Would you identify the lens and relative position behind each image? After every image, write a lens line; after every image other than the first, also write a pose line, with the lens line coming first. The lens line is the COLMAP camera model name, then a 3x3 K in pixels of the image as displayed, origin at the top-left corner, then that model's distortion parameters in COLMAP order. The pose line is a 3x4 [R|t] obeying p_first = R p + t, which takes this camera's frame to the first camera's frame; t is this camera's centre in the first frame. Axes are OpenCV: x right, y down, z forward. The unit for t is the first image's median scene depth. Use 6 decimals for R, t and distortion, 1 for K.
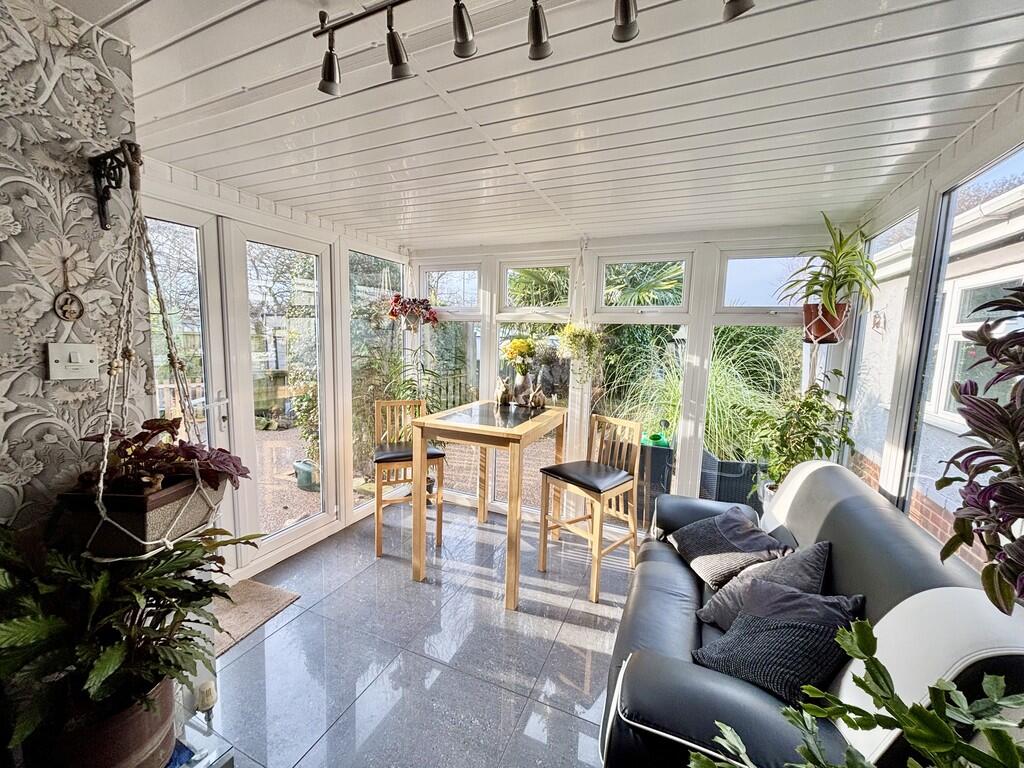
lens RADIAL K [[409.4, 0, 510.8], [0, 409.4, 384.5], [0, 0, 1]] dist [0.004680, -0.000107]
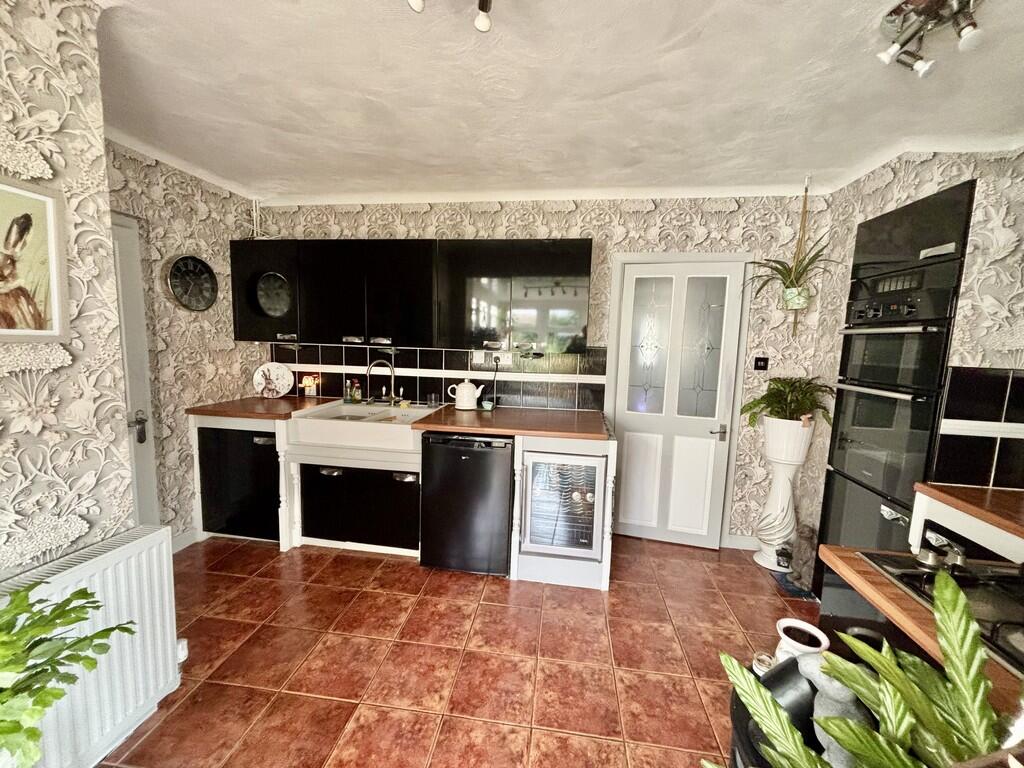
lens RADIAL K [[409.4, 0, 511.5], [0, 409.4, 383.5], [0, 0, 1]] dist [0.004680, -0.000107]
pose [[0.961410, -0.035005, 0.272883, -0.199606], [0.034714, 0.999380, 0.005898, 0.058874], [-0.272920, 0.003802, 0.962029, -0.788748]]
